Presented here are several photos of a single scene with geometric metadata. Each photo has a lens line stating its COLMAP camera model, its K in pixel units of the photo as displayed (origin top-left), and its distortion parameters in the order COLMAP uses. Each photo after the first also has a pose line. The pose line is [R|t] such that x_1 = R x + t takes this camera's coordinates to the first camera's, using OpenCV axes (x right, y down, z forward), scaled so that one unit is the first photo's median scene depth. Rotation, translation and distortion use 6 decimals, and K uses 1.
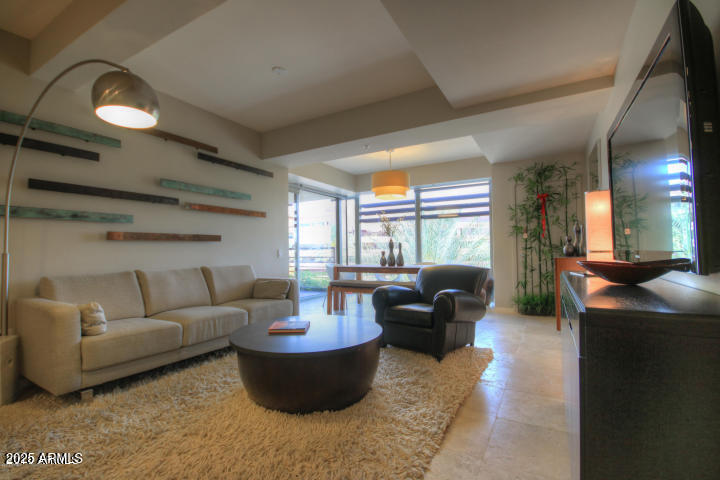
lens RADIAL K [[327.7, 0, 356.1], [0, 327.7, 238.6], [0, 0, 1]] dist [-0.004691, -0.002247]
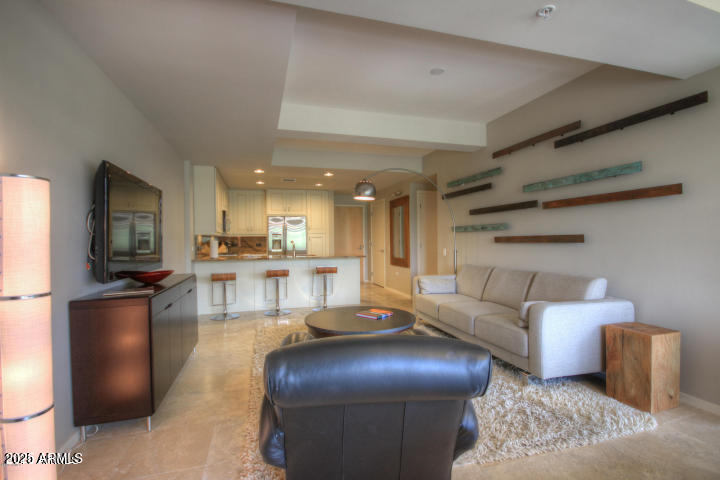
lens RADIAL K [[327.7, 0, 353.7], [0, 327.7, 240.9], [0, 0, 1]] dist [-0.004691, -0.002247]
pose [[-0.683988, 0.034811, -0.728662, 0.366786], [0.061631, 0.998047, -0.010171, -0.014409], [0.726885, -0.051865, -0.684798, 0.814884]]
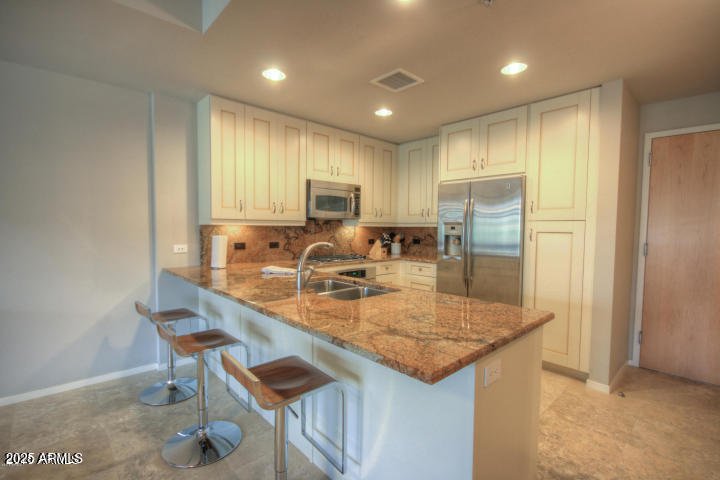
lens RADIAL K [[327.7, 0, 362.8], [0, 327.7, 247.1], [0, 0, 1]] dist [-0.004691, -0.002247]
pose [[-0.958290, -0.016739, 0.285307, -0.462426], [-0.011816, 0.999750, 0.018966, -0.042332], [-0.285554, 0.014804, -0.958248, 0.270244]]
